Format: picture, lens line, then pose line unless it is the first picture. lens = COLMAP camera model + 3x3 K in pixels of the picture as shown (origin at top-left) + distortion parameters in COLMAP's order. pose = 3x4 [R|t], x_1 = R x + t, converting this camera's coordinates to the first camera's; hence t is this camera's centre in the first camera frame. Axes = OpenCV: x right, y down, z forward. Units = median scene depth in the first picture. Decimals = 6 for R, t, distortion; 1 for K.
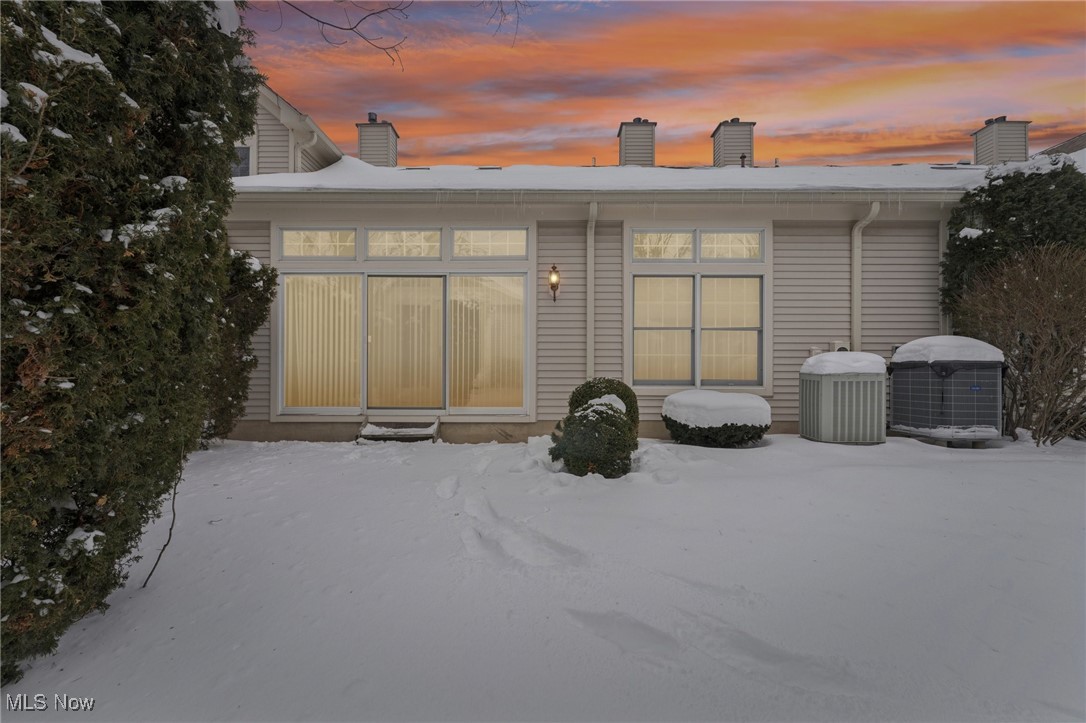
lens RADIAL K [[443.3, 0, 543.7], [0, 443.3, 363.4], [0, 0, 1]] dist [-0.002494, 0.000294]
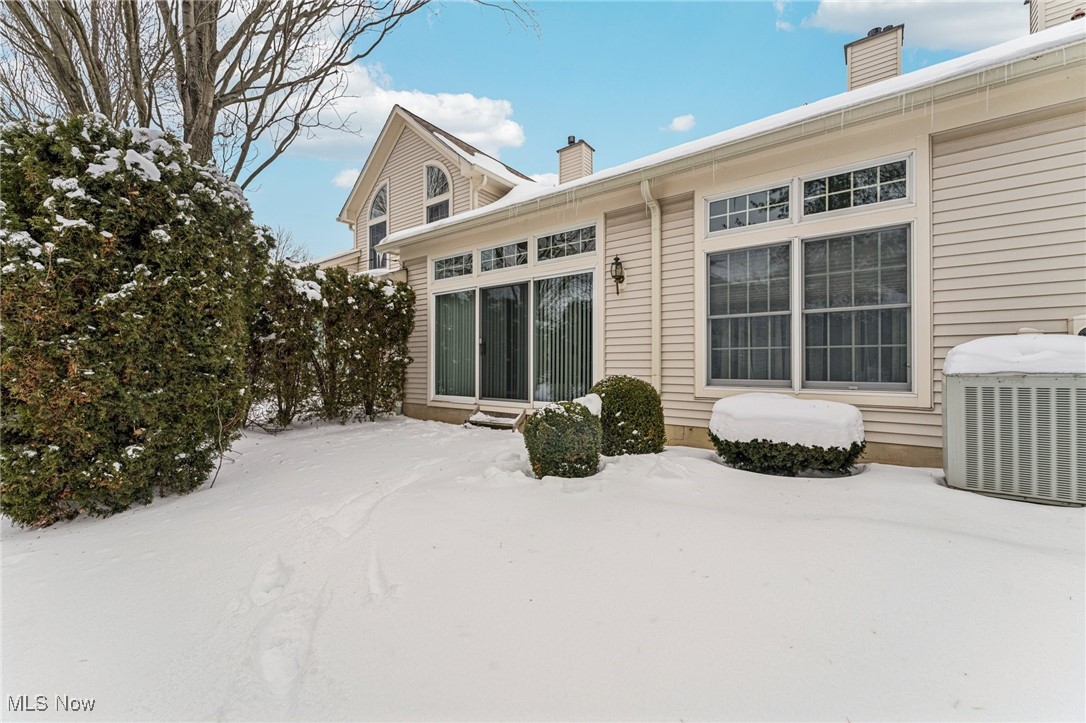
lens RADIAL K [[443.3, 0, 543.5], [0, 443.3, 362.7], [0, 0, 1]] dist [-0.002494, 0.000294]
pose [[0.791852, -0.004810, -0.610694, 0.541706], [0.007036, 0.999974, 0.001247, 0.003259], [0.610672, -0.005284, 0.791866, 0.174870]]
